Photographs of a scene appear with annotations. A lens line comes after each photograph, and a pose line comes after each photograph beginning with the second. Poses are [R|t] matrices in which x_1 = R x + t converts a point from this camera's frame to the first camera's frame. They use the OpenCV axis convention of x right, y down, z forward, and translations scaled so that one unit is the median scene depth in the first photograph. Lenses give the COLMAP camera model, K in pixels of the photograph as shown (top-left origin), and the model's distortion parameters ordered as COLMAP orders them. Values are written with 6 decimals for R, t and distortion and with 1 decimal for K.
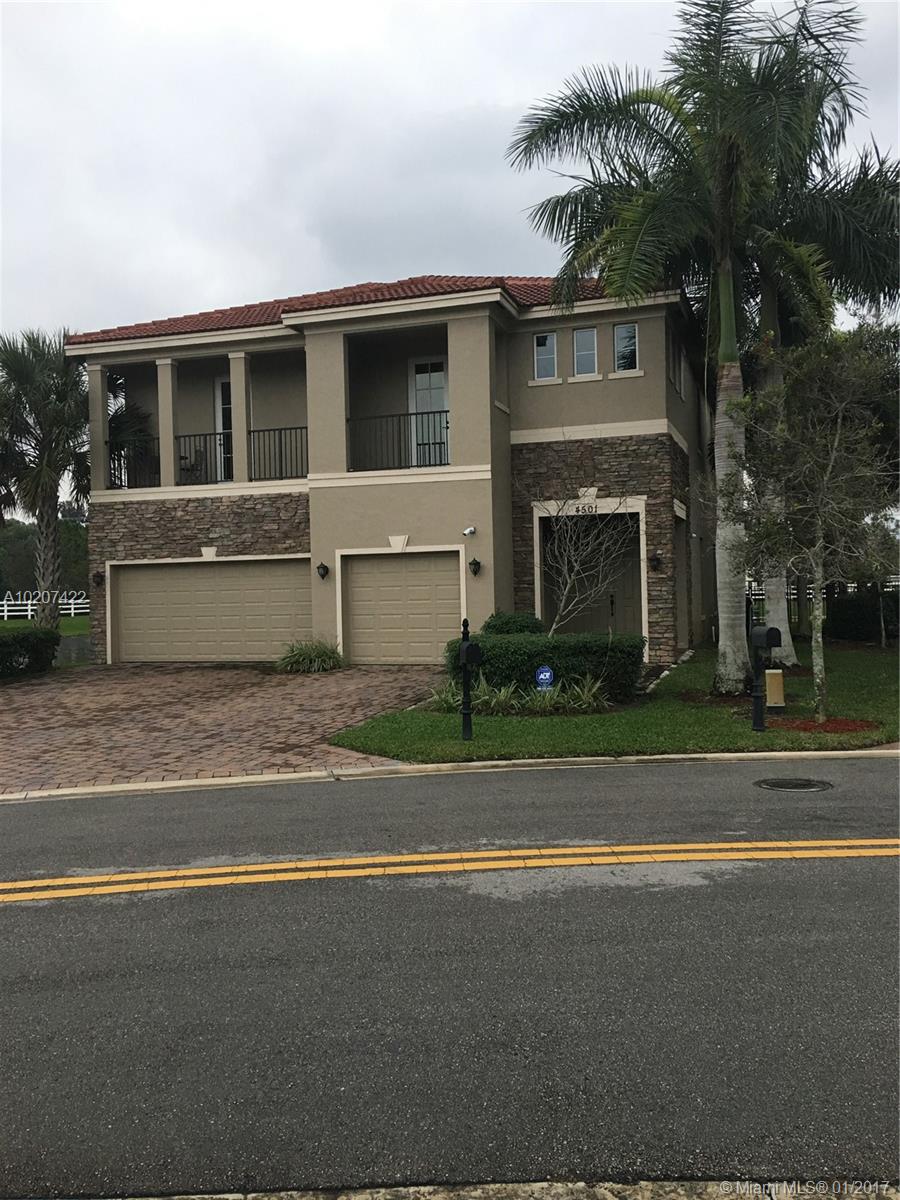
lens RADIAL K [[1026.4, 0, 455.9], [0, 1026.4, 595.5], [0, 0, 1]] dist [0.096815, -0.092200]
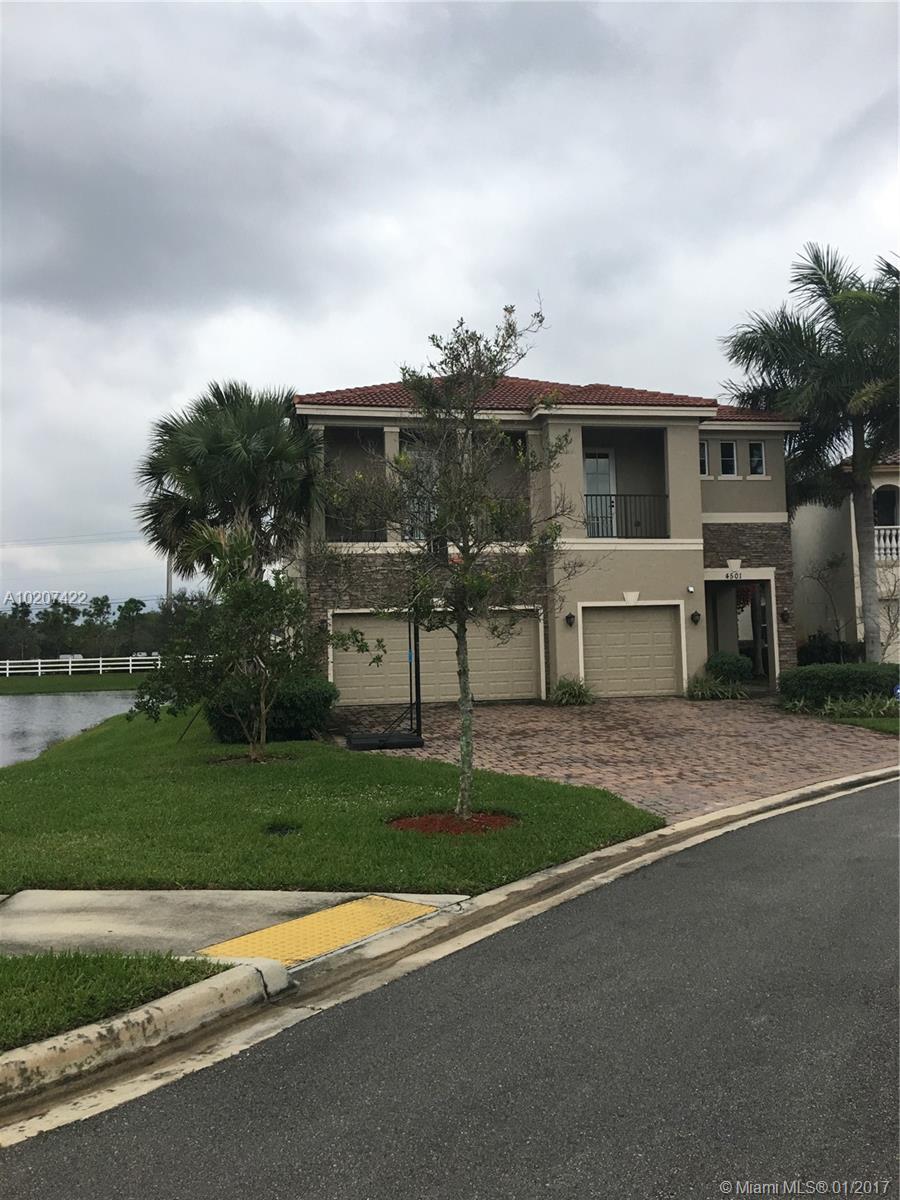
lens RADIAL K [[1026.4, 0, 454.7], [0, 1026.4, 592.0], [0, 0, 1]] dist [0.096815, -0.092200]
pose [[0.859089, 0.026874, 0.511120, -0.840921], [0.011414, 0.997366, -0.071624, 0.027242], [-0.511698, 0.067365, 0.856520, 0.047241]]
